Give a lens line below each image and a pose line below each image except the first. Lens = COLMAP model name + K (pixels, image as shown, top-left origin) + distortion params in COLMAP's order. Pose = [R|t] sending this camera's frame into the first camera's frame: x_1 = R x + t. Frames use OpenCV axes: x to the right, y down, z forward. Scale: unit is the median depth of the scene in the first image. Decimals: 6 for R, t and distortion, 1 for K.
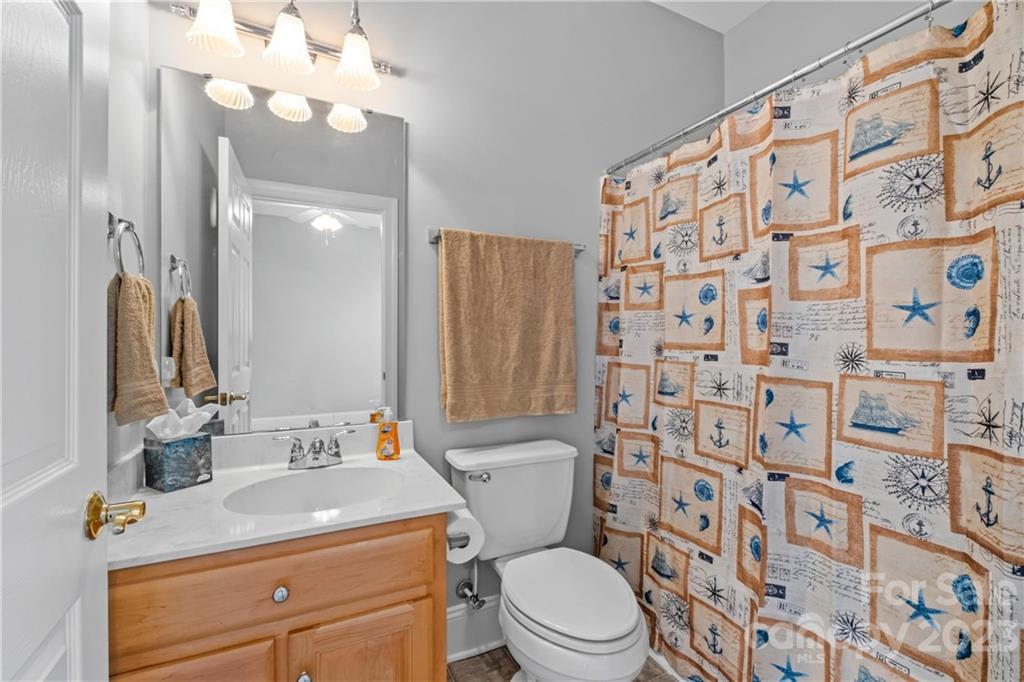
lens RADIAL K [[442.1, 0, 514.7], [0, 442.1, 344.2], [0, 0, 1]] dist [-0.001330, -0.001038]
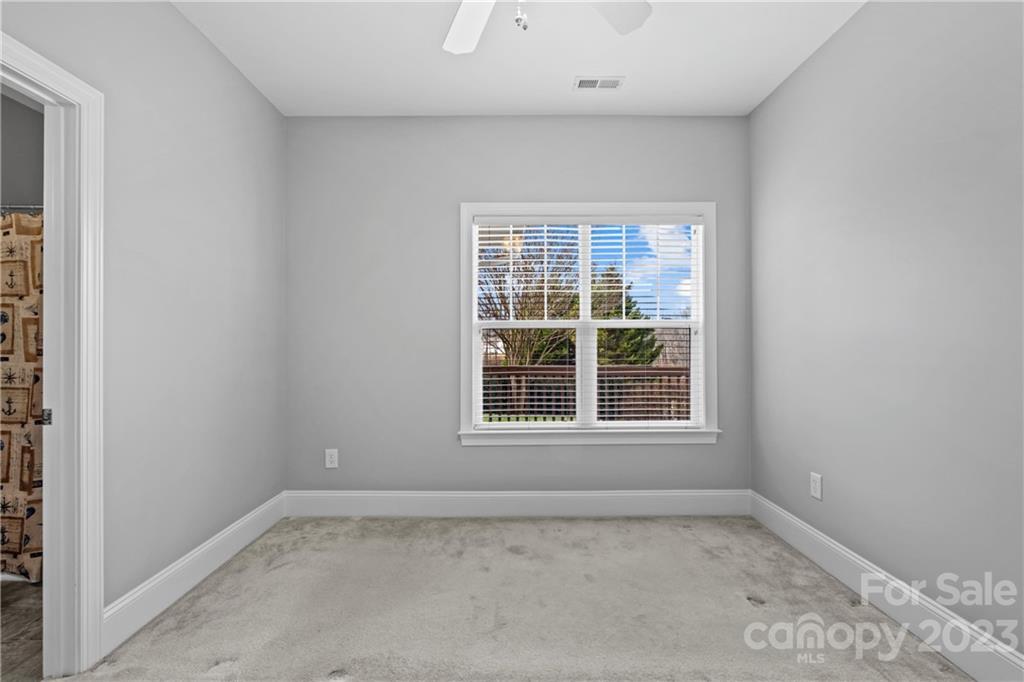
lens RADIAL K [[446.4, 0, 510.7], [0, 446.4, 347.5], [0, 0, 1]] dist [-0.002843, -0.000827]
pose [[0.438516, 0.006629, 0.898699, -0.194348], [0.002893, 0.999957, -0.008788, 0.009351], [-0.898719, 0.006454, 0.438478, -1.397971]]
